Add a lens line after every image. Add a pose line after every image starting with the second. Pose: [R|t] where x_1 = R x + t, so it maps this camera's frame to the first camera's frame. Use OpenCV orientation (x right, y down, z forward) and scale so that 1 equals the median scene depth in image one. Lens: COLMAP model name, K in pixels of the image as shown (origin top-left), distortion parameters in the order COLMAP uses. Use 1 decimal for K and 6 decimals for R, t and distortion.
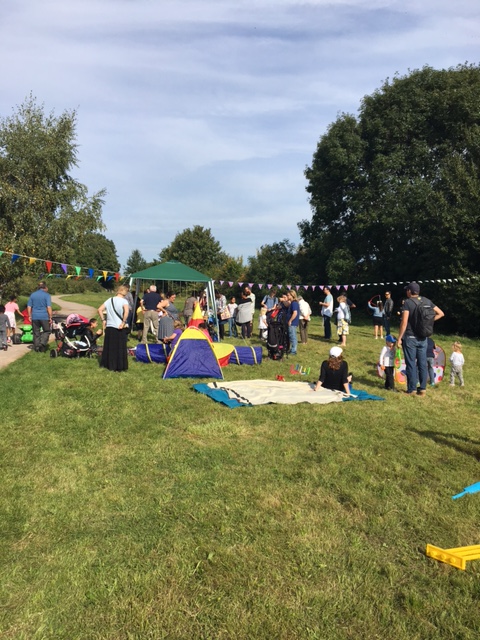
lens RADIAL K [[535.4, 0, 240.0], [0, 535.4, 320.0], [0, 0, 1]] dist [0.032384, -0.010872]
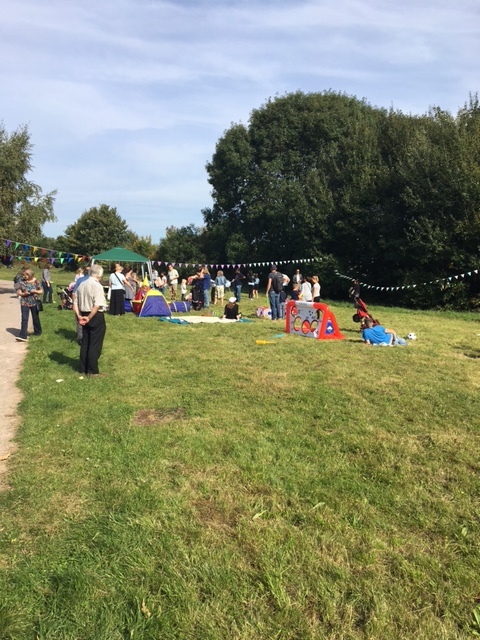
lens RADIAL K [[526.9, 0, 240.0], [0, 526.9, 320.0], [0, 0, 1]] dist [0.113463, -0.227114]
pose [[0.982518, -0.025999, 0.184342, -0.046448], [0.017230, 0.998650, 0.049012, 0.012397], [-0.185367, -0.044979, 0.981639, -0.278568]]
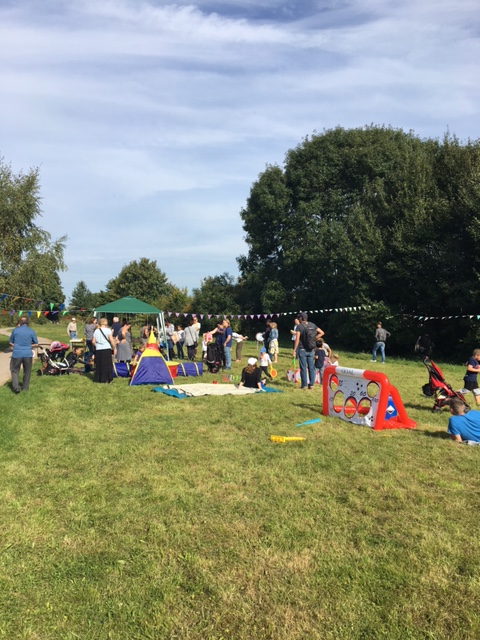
lens RADIAL K [[526.9, 0, 240.0], [0, 526.9, 320.0], [0, 0, 1]] dist [0.113463, -0.227114]
pose [[0.994561, -0.023297, 0.101512, 0.001377], [0.028467, 0.998354, -0.049791, 0.005627], [-0.100185, 0.052410, 0.993588, -0.133298]]
